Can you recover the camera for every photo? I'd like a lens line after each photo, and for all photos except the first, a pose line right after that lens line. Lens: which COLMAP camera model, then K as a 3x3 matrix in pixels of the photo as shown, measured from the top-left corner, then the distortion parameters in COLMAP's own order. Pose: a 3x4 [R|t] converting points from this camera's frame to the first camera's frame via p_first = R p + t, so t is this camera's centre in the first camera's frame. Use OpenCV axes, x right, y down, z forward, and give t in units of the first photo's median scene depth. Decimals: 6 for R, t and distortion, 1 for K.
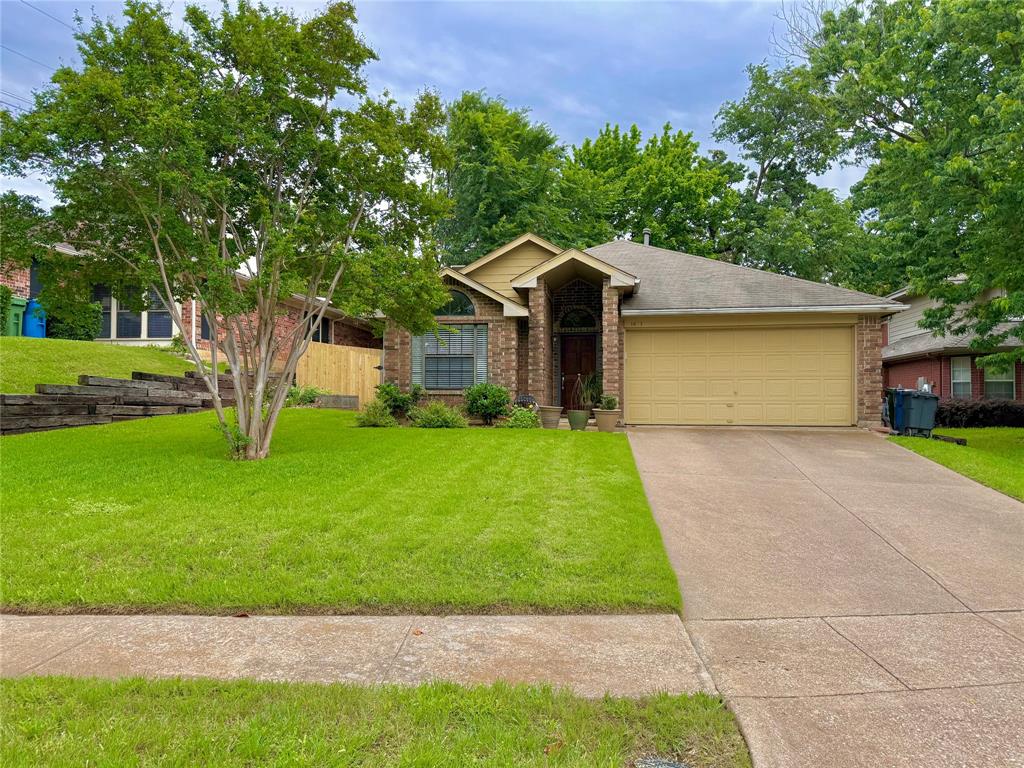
lens RADIAL K [[719.1, 0, 509.7], [0, 719.1, 385.9], [0, 0, 1]] dist [0.036566, -0.046458]
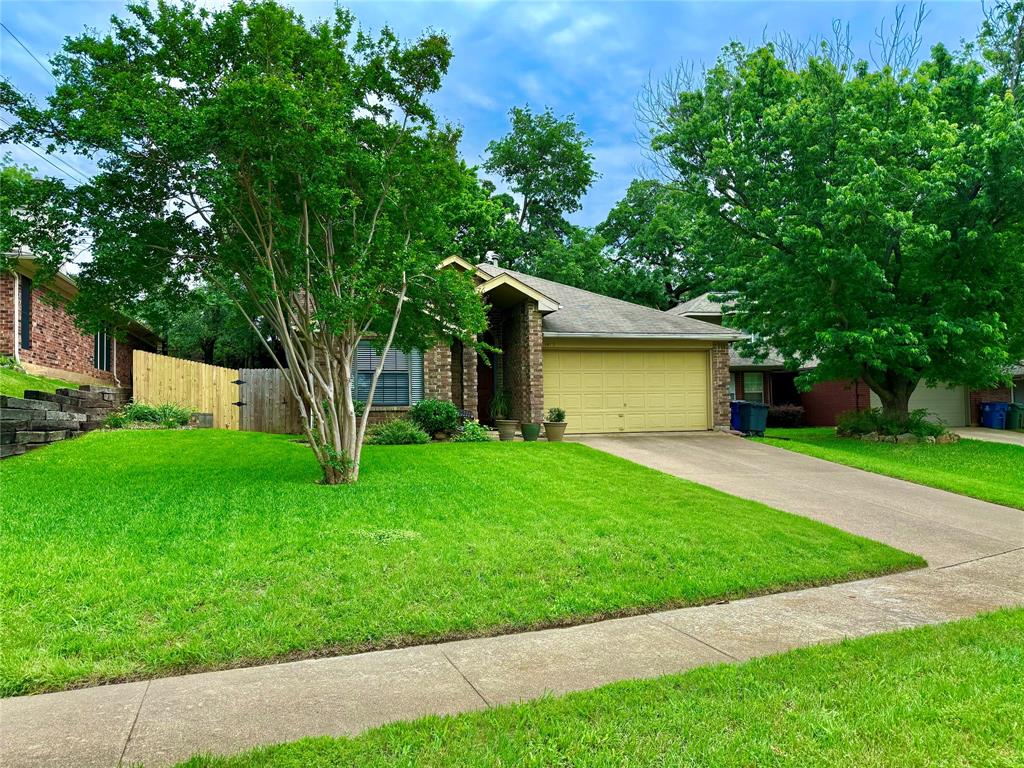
lens RADIAL K [[719.1, 0, 511.5], [0, 719.1, 382.7], [0, 0, 1]] dist [0.036566, -0.046458]
pose [[0.905981, -0.001197, 0.423317, -0.361207], [0.008942, 0.999827, -0.016311, -0.009395], [-0.423224, 0.018562, 0.905835, 0.016263]]
